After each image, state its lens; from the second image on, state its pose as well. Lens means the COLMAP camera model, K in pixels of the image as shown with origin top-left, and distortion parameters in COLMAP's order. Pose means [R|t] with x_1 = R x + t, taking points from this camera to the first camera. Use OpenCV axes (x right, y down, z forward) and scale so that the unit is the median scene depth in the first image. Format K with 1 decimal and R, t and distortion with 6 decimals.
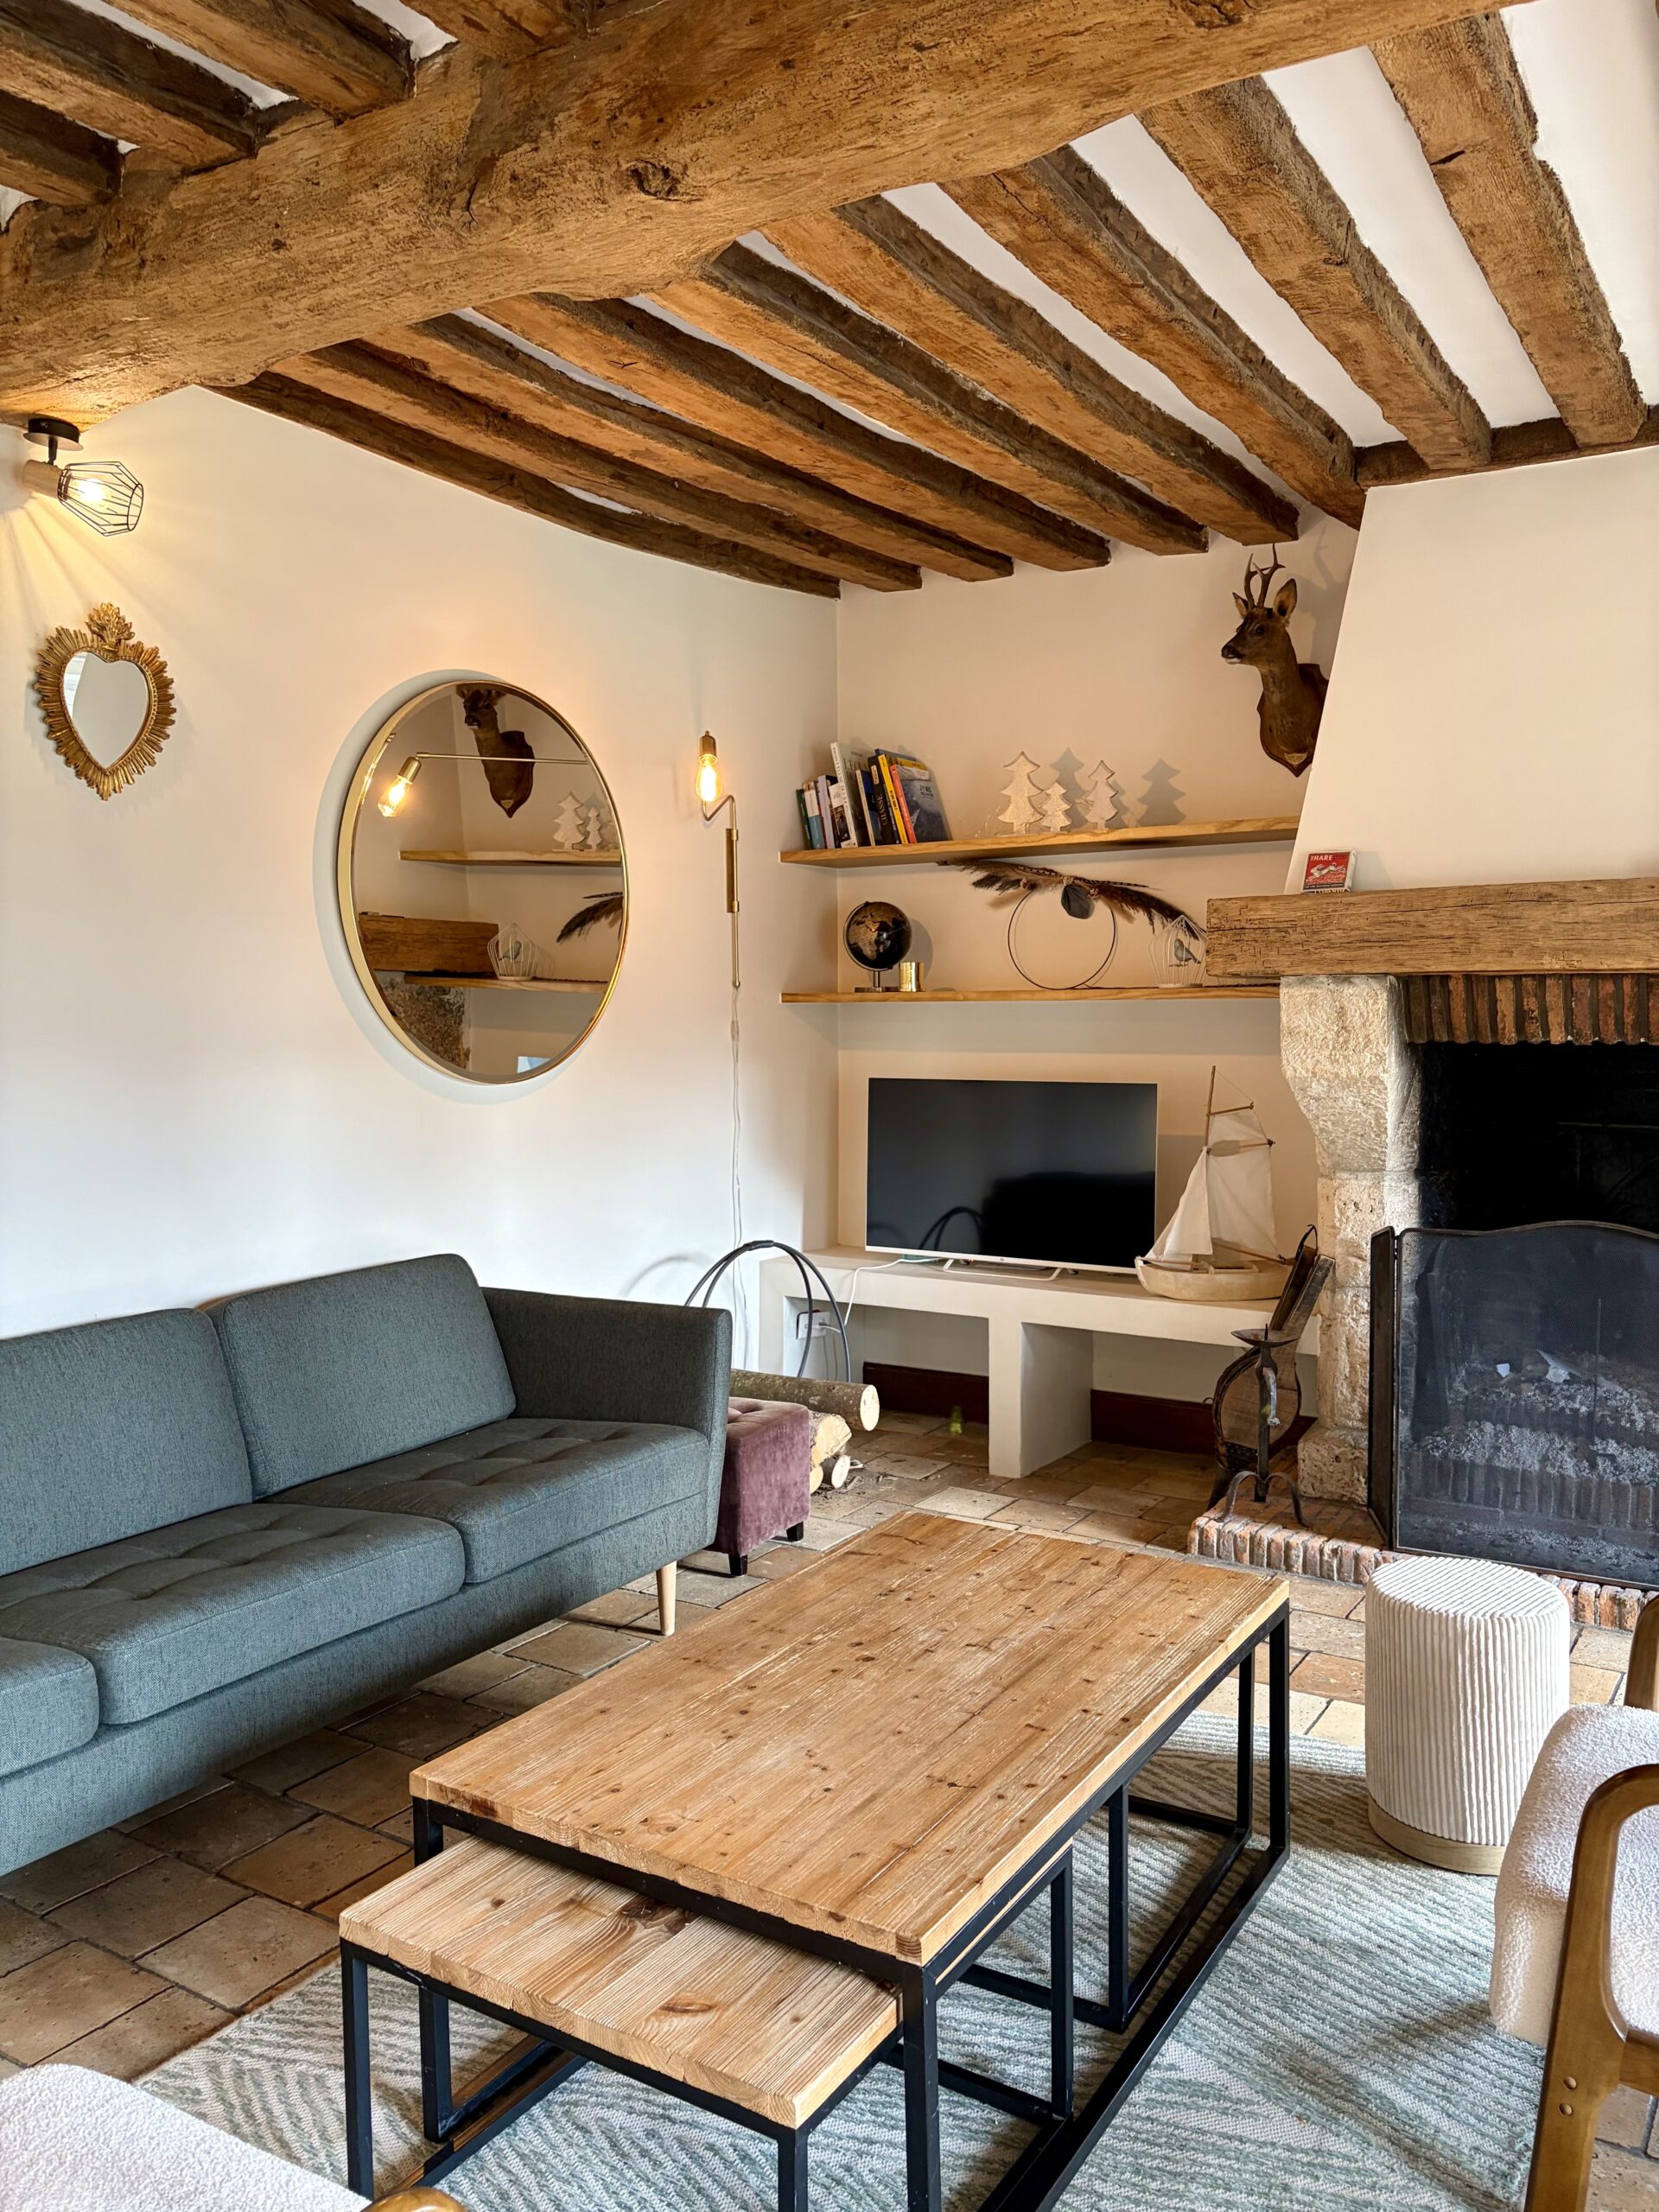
lens RADIAL K [[1660.7, 0, 829.5], [0, 1660.7, 1106.0], [0, 0, 1]] dist [0.053702, -0.052777]
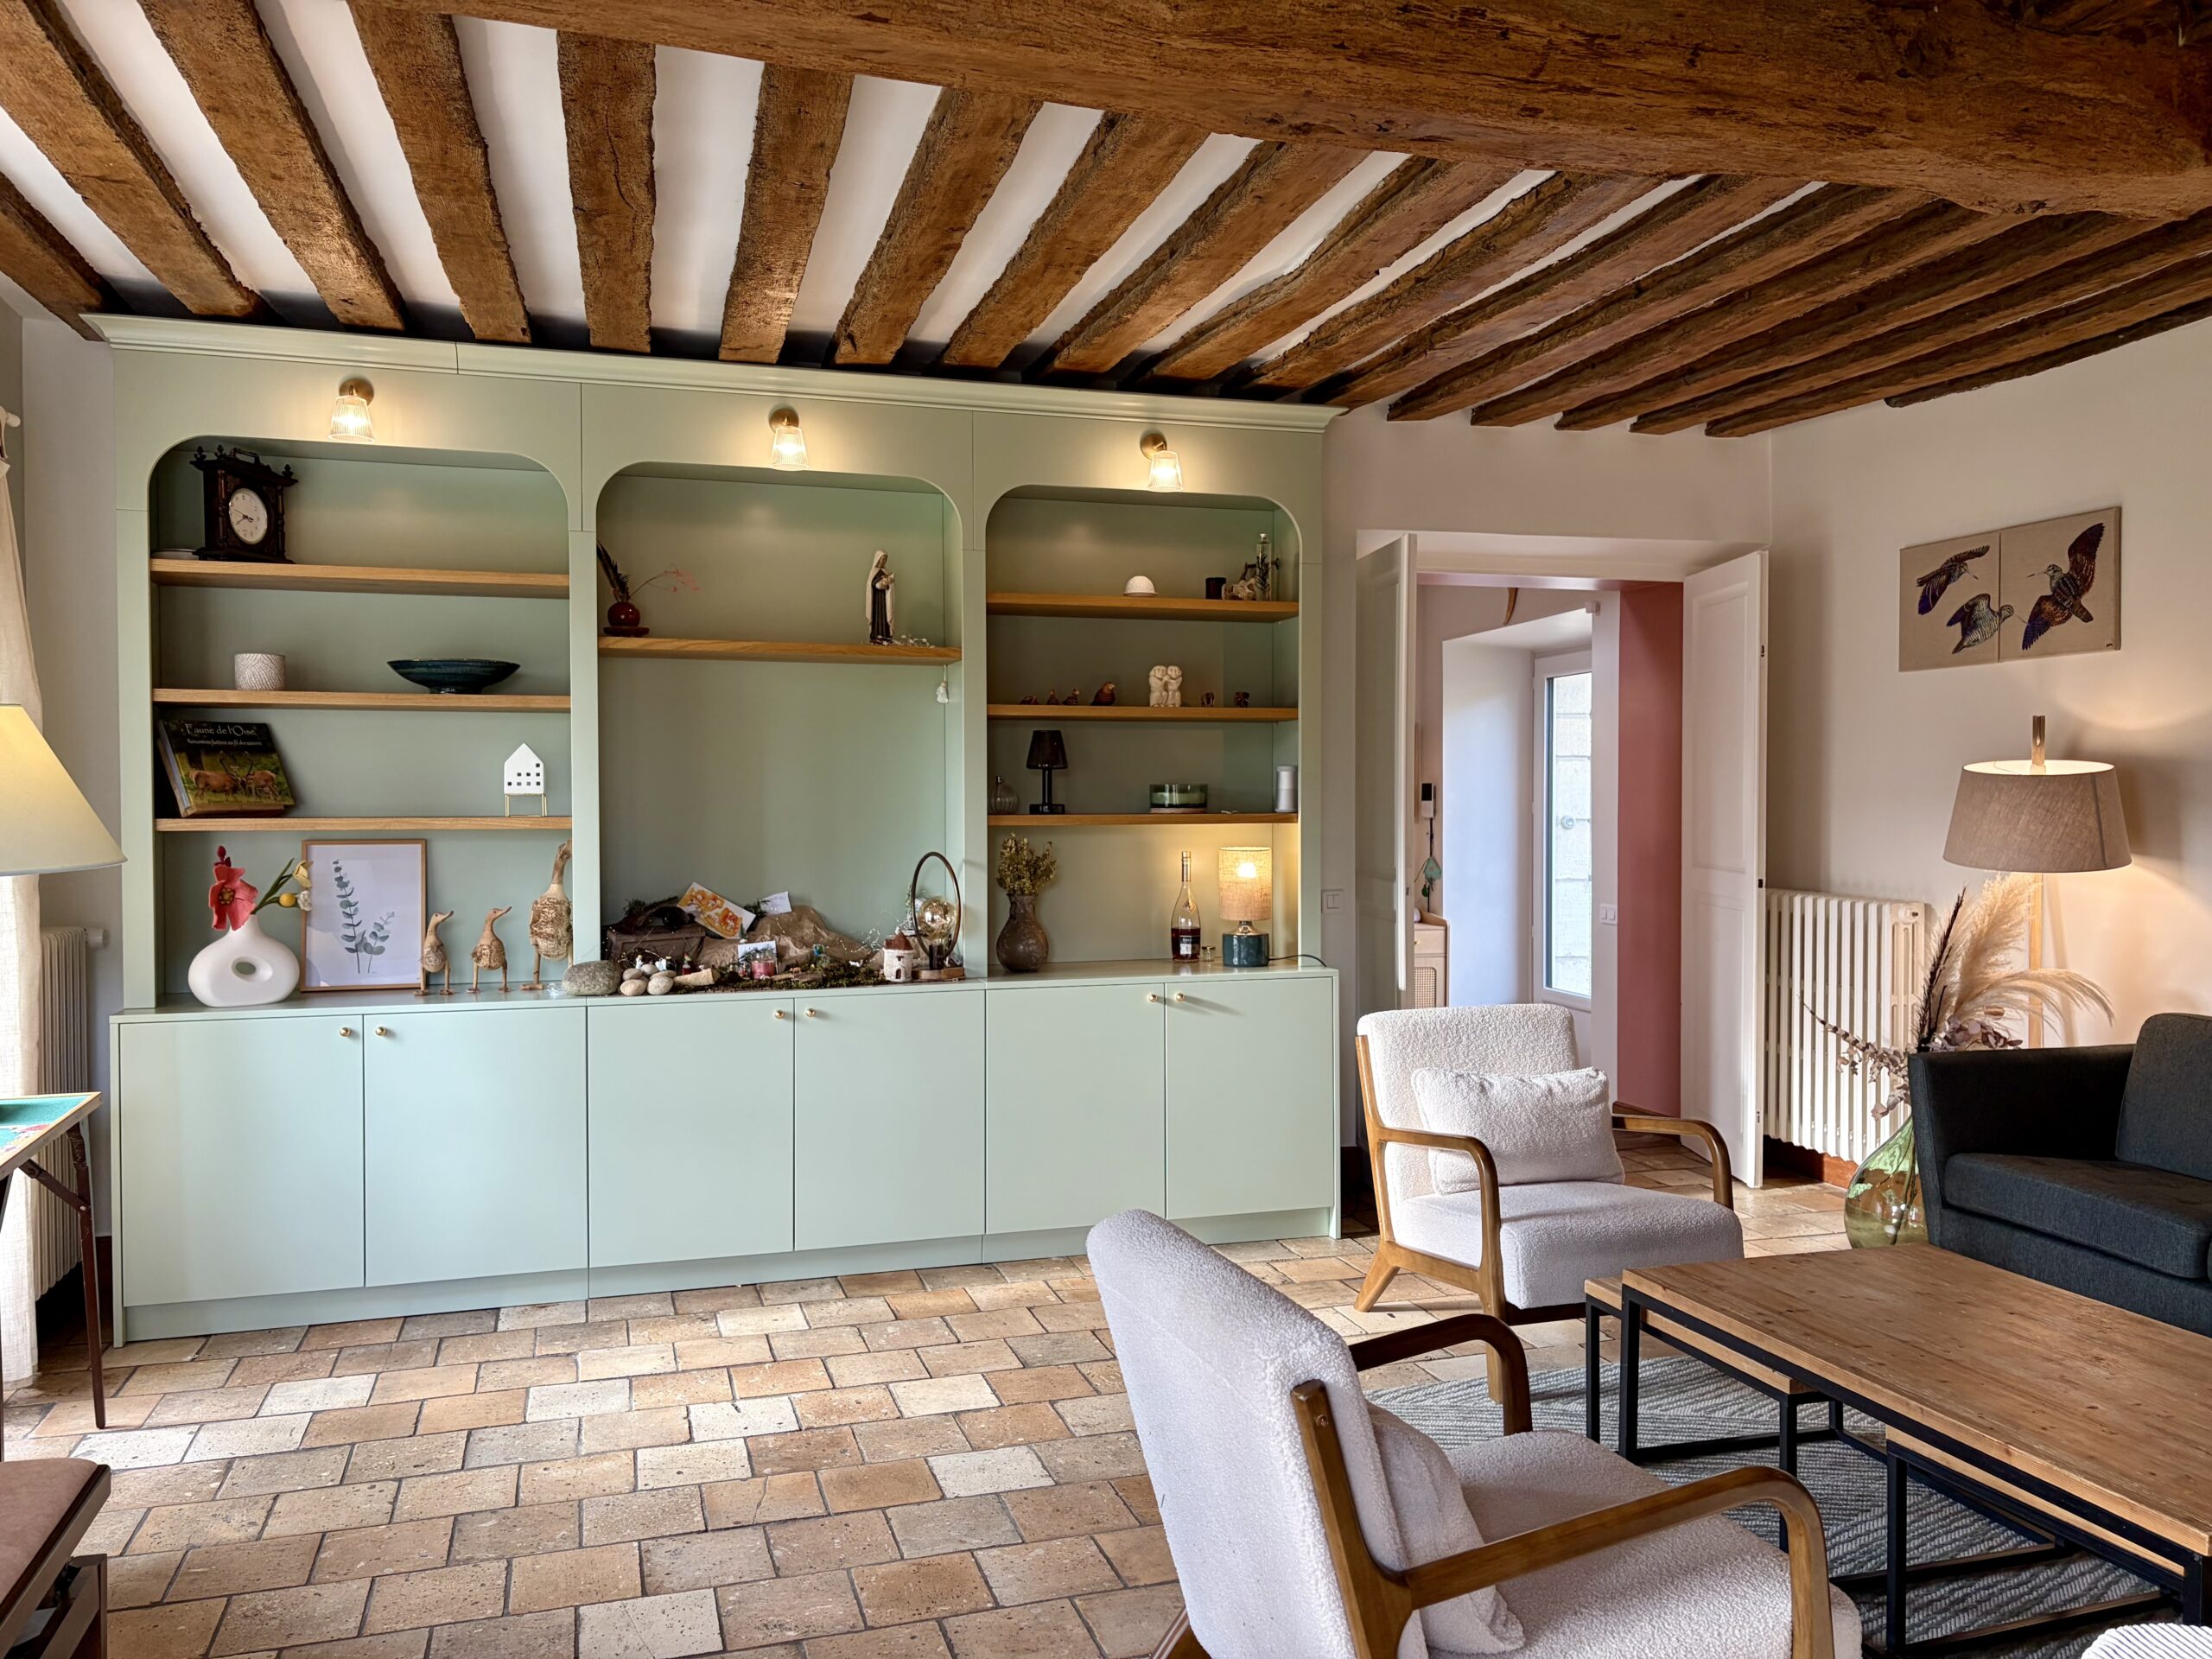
lens RADIAL K [[1667.2, 0, 1106.0], [0, 1667.2, 829.5], [0, 0, 1]] dist [0.092678, -0.102137]
pose [[-0.648040, 0.022804, -0.761265, 0.800571], [-0.042140, 0.996947, 0.065737, -0.048975], [0.760440, 0.074680, -0.645100, 0.733867]]
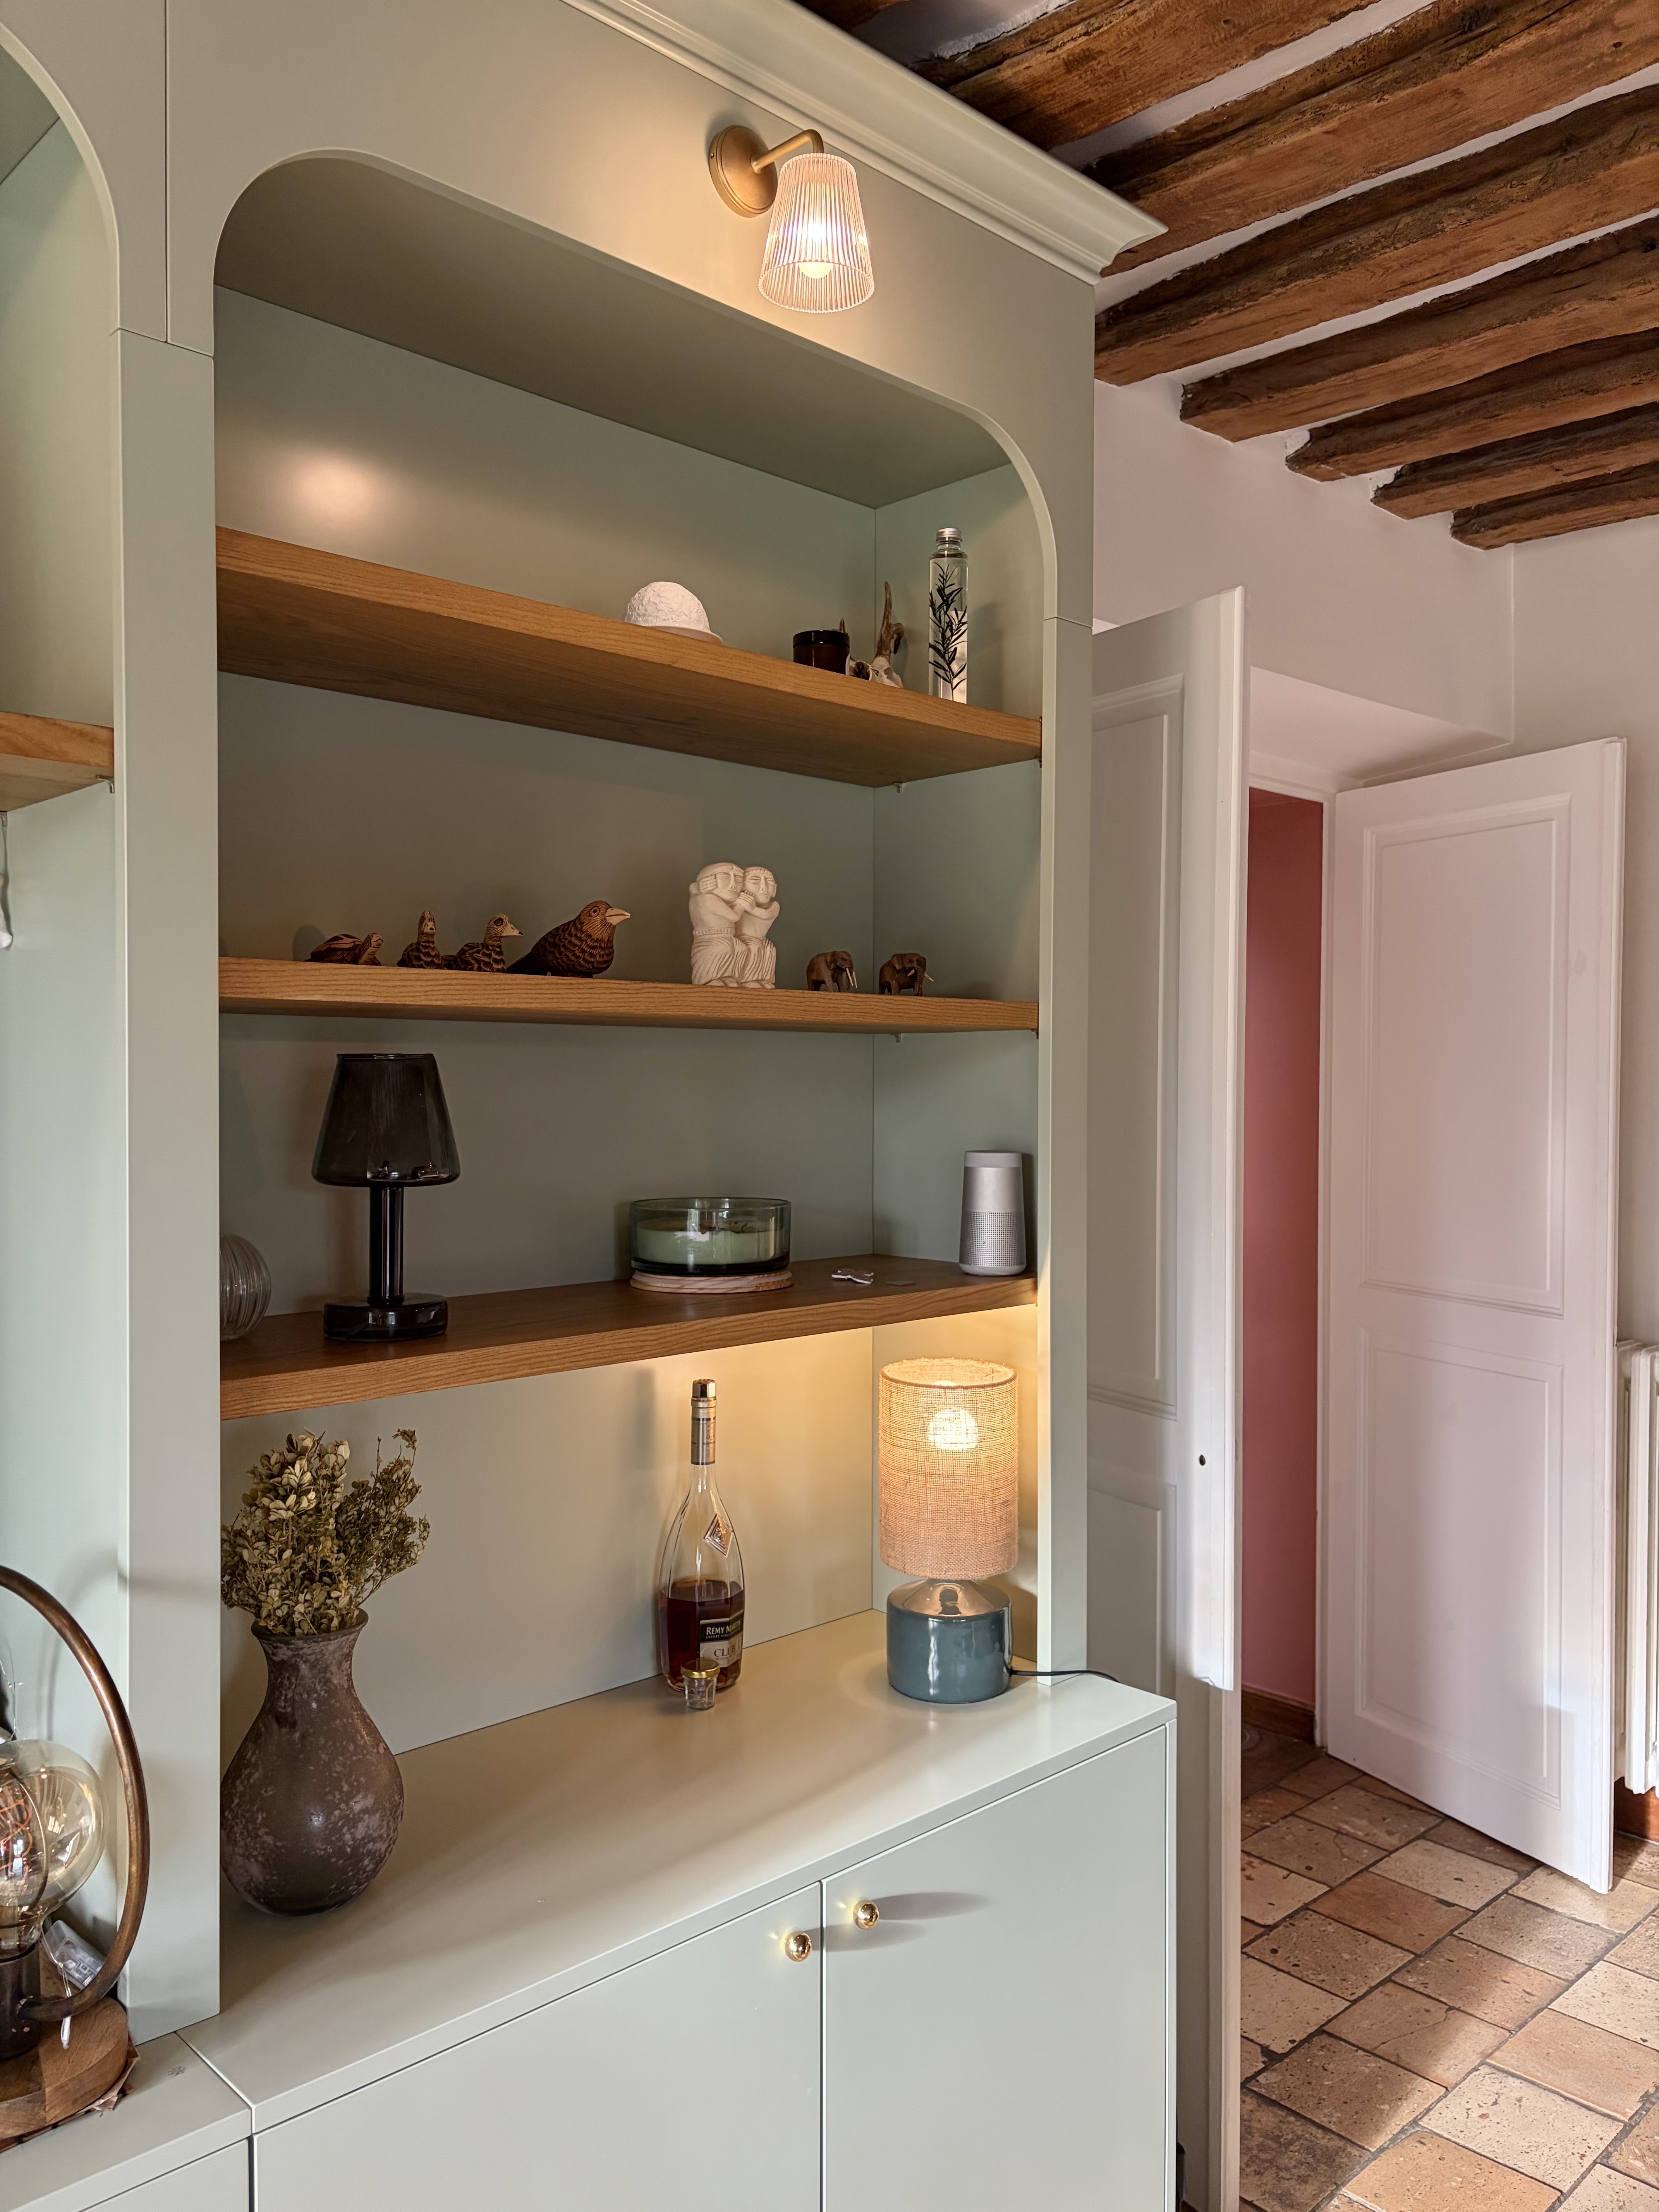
lens RADIAL K [[1677.6, 0, 829.5], [0, 1677.6, 1106.0], [0, 0, 1]] dist [0.028629, 0.004326]
pose [[-0.226664, 0.021890, -0.973727, 0.197941], [-0.065635, 0.997131, 0.037695, -0.048022], [0.971759, 0.072455, -0.224577, 0.042649]]
